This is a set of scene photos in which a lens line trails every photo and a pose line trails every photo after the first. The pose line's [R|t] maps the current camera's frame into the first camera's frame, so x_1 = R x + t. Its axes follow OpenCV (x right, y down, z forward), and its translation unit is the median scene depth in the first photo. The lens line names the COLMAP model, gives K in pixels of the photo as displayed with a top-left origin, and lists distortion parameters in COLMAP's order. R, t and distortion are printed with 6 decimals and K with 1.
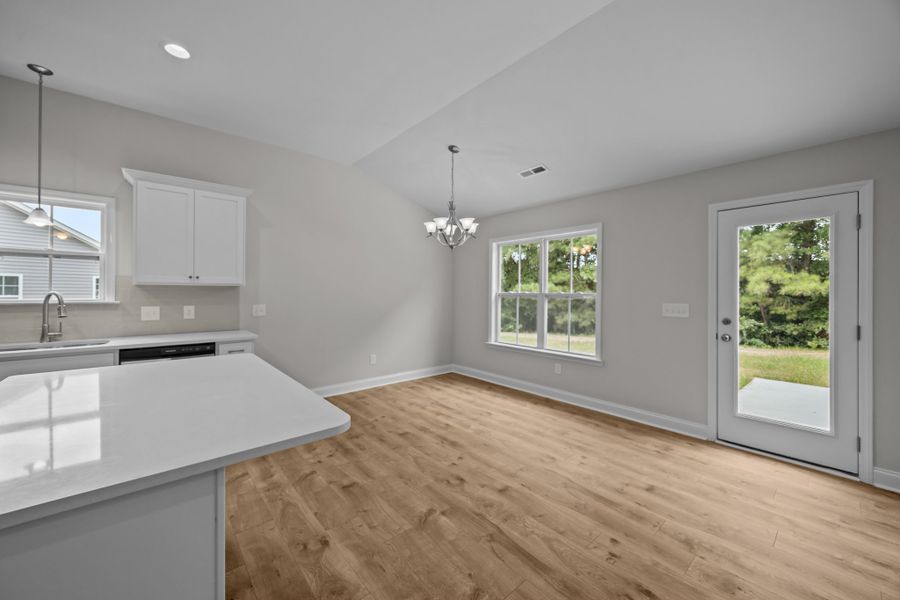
lens RADIAL K [[345.0, 0, 452.6], [0, 345.0, 294.4], [0, 0, 1]] dist [-0.001990, -0.000473]
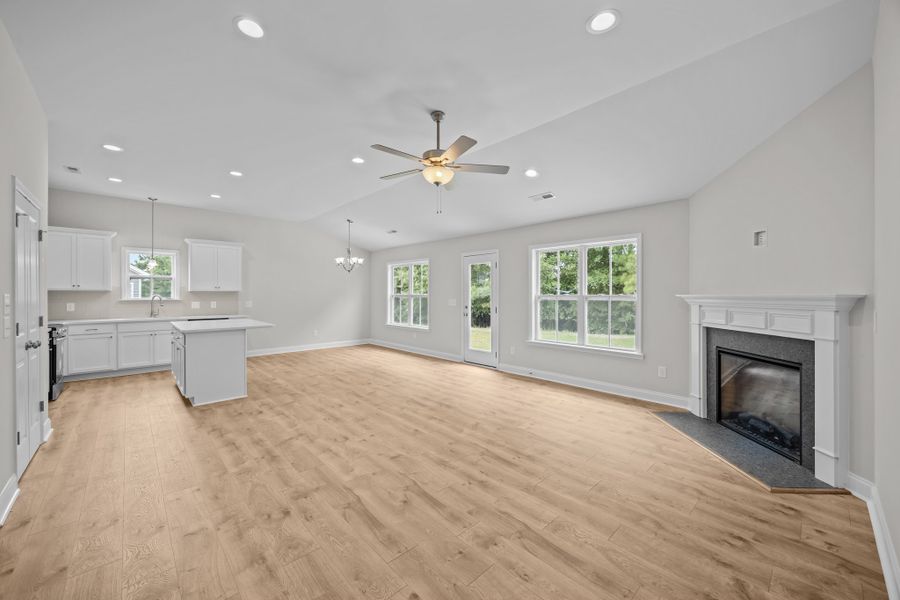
lens RADIAL K [[345.0, 0, 452.6], [0, 345.0, 294.4], [0, 0, 1]] dist [-0.001990, -0.000473]
pose [[0.999336, -0.003797, 0.036243, 0.645175], [0.003921, 0.999987, -0.003341, 0.004179], [-0.036229, 0.003481, 0.999337, -1.226890]]
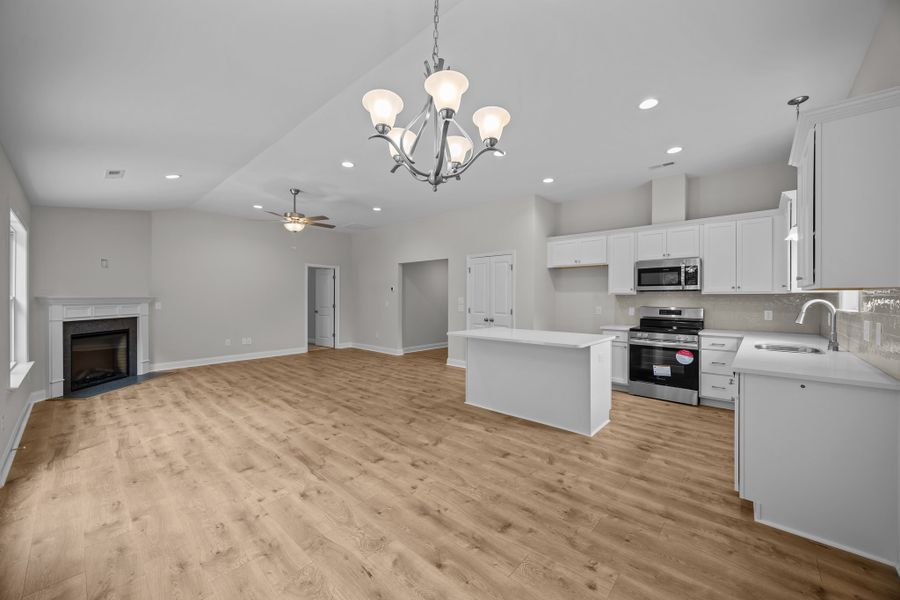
lens RADIAL K [[345.0, 0, 452.6], [0, 345.0, 294.4], [0, 0, 1]] dist [-0.001990, -0.000473]
pose [[-0.992582, -0.006476, -0.121407, 0.032807], [-0.005960, 0.999972, -0.004613, -0.009126], [0.121433, -0.003855, -0.992592, 1.756362]]
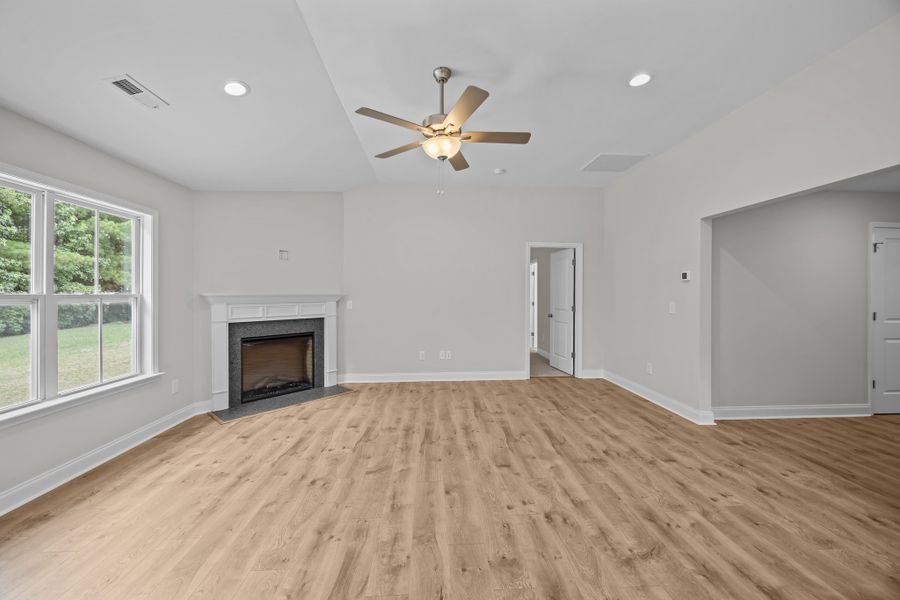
lens RADIAL K [[345.0, 0, 452.6], [0, 345.0, 294.4], [0, 0, 1]] dist [-0.001990, -0.000473]
pose [[-0.796395, -0.005800, 0.604749, 0.086874], [-0.001653, 0.999971, 0.007415, -0.004367], [-0.604775, 0.004906, -0.796381, 0.529246]]
